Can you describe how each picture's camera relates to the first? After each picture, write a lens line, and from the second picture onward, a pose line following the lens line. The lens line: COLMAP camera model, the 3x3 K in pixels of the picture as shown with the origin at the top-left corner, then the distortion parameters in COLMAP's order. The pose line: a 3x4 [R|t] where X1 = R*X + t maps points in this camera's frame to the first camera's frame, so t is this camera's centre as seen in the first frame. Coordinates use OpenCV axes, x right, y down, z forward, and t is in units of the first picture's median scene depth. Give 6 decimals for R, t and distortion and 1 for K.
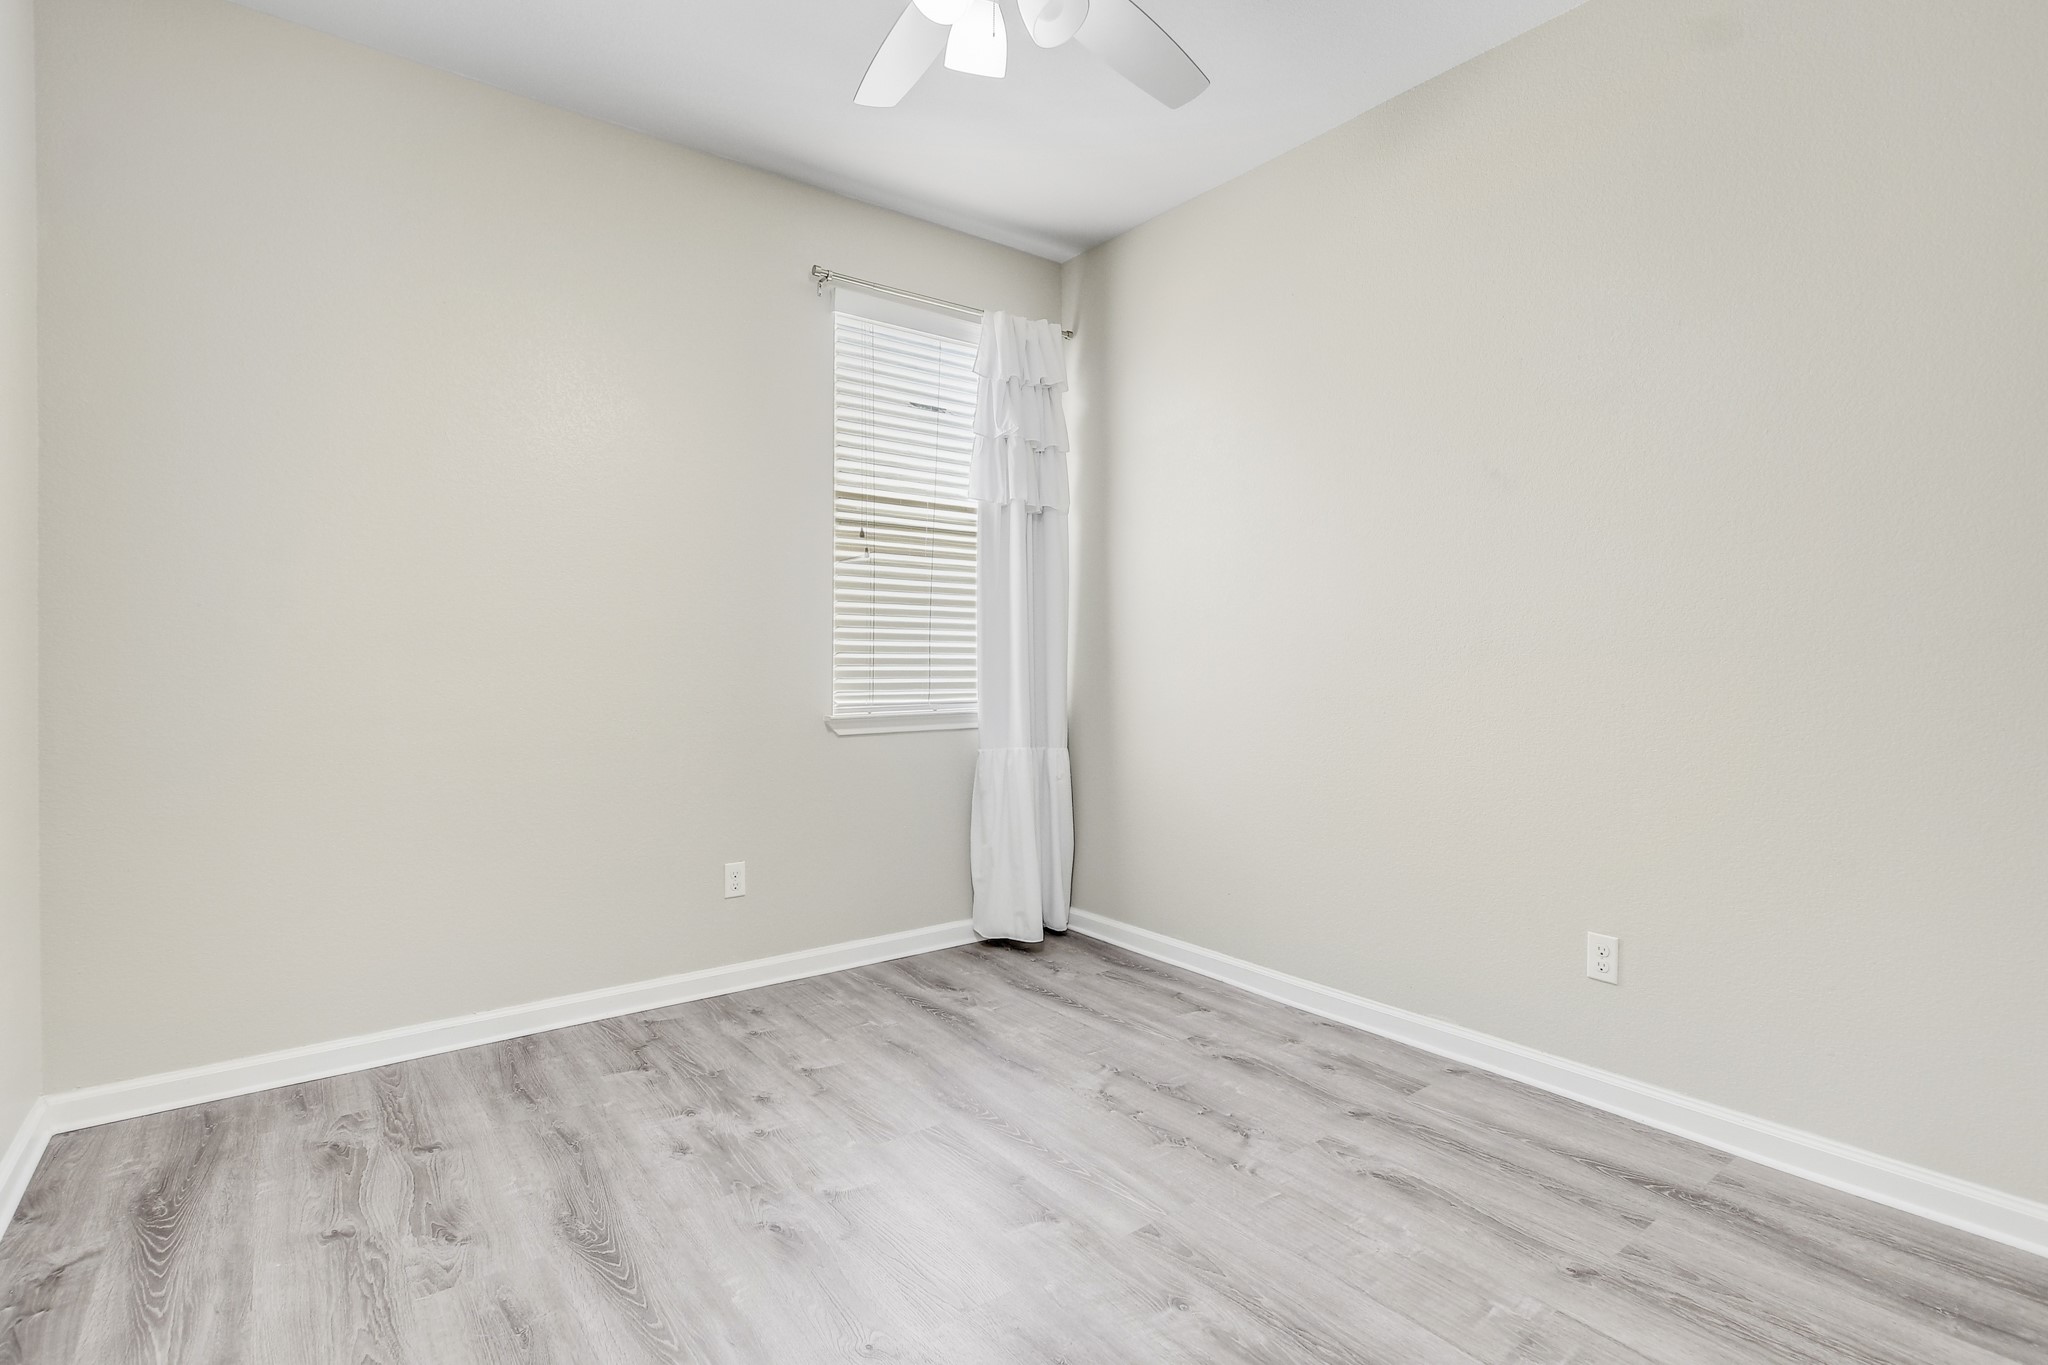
lens RADIAL K [[939.1, 0, 1032.5], [0, 939.1, 682.2], [0, 0, 1]] dist [-0.006085, 0.000520]
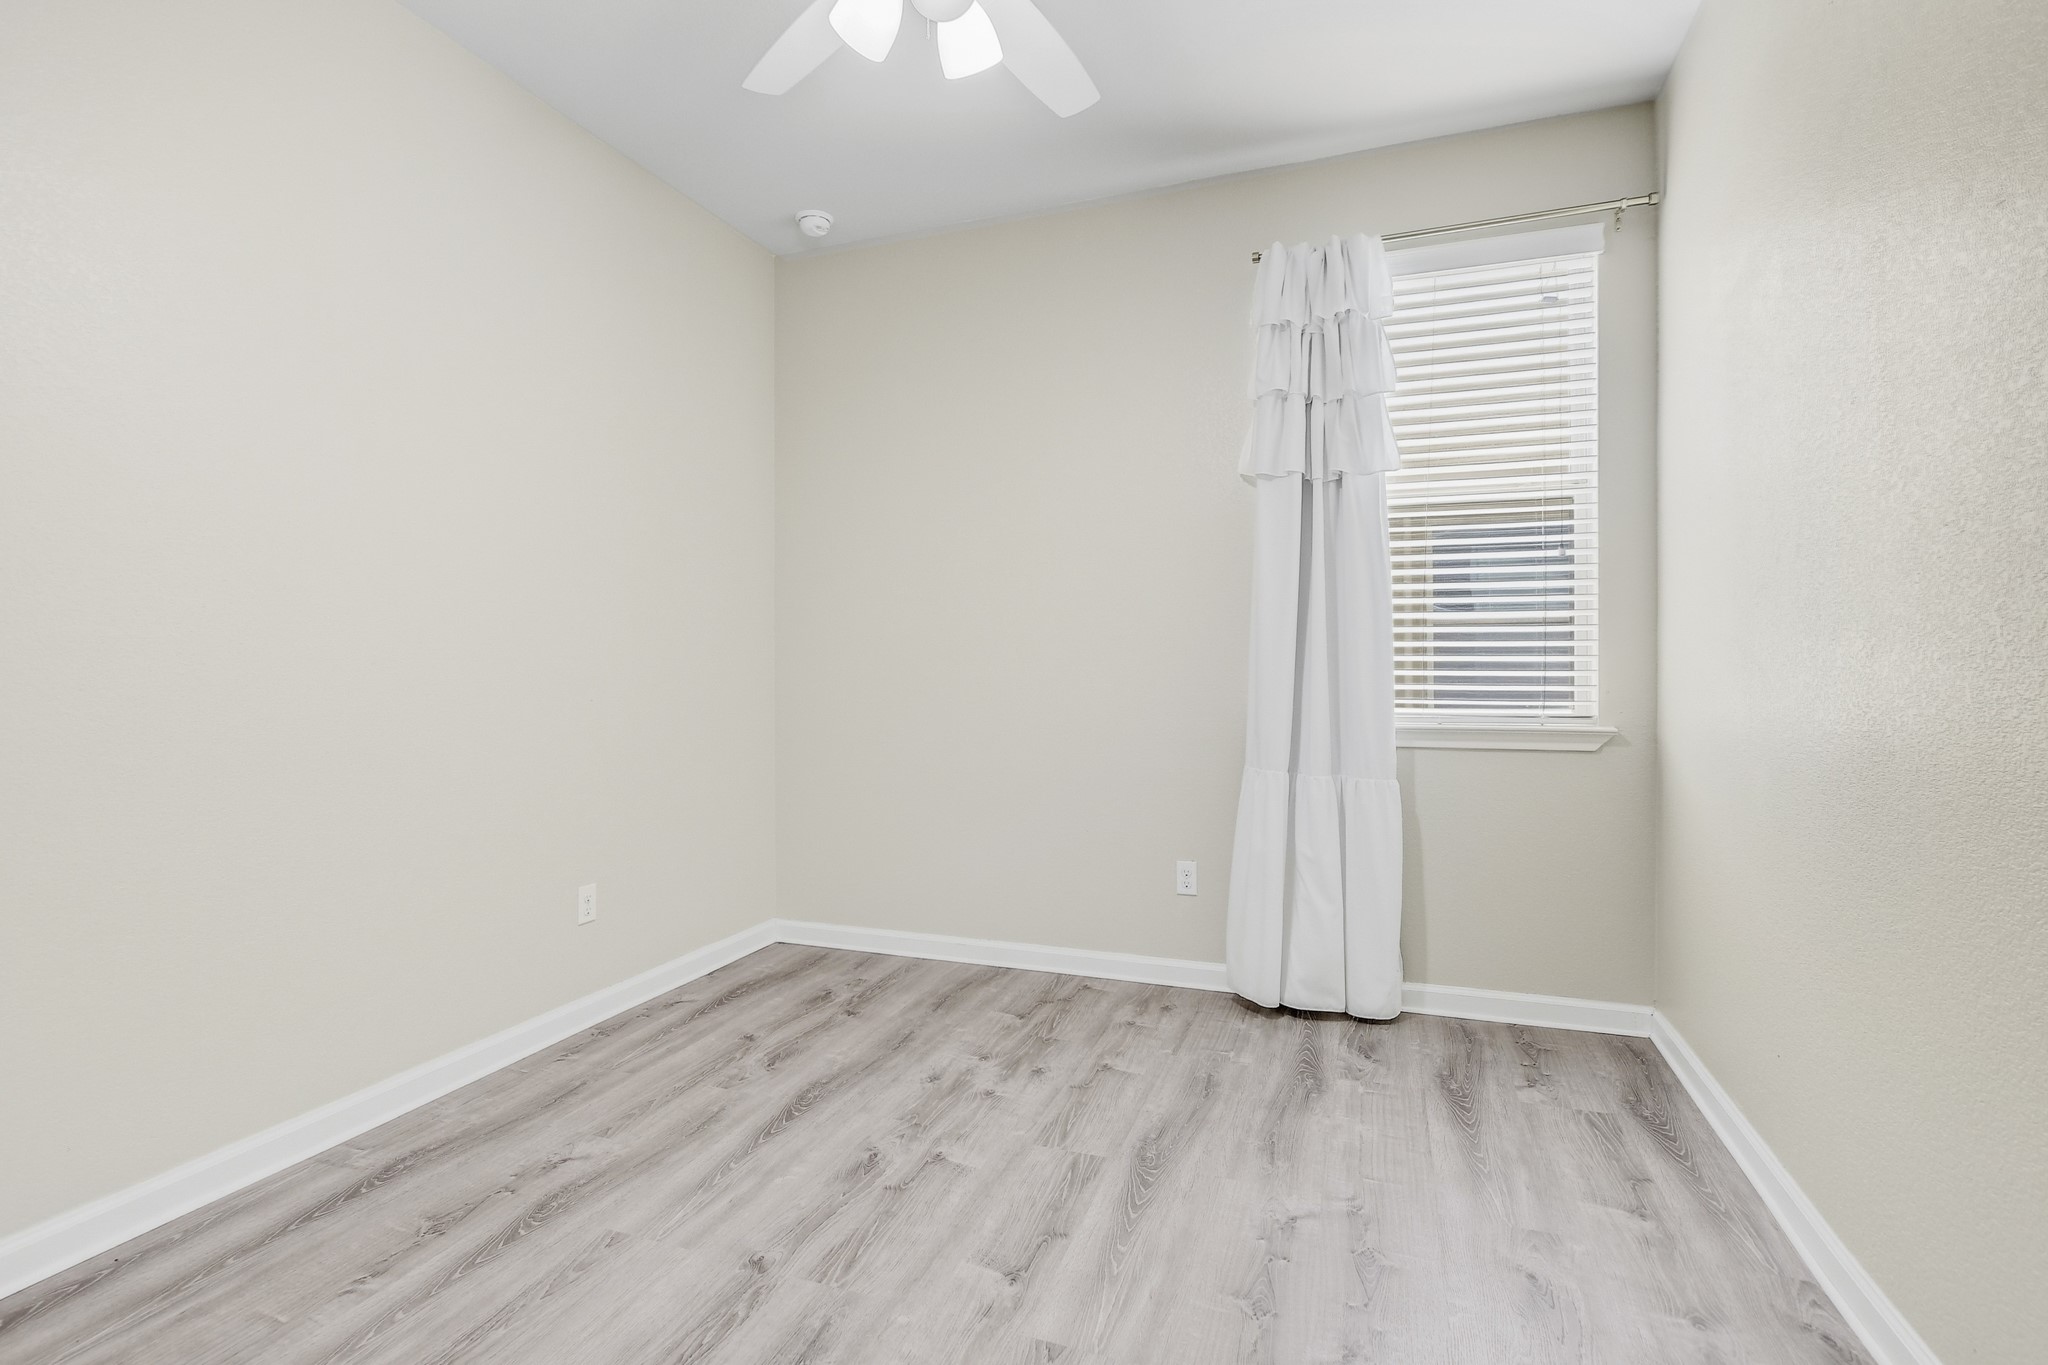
lens RADIAL K [[939.1, 0, 1031.3], [0, 939.1, 677.8], [0, 0, 1]] dist [-0.006085, 0.000520]
pose [[0.551784, 0.004521, -0.833975, 0.560350], [-0.010901, 0.999939, -0.001791, -0.007580], [0.833916, 0.010079, 0.551800, 0.359267]]
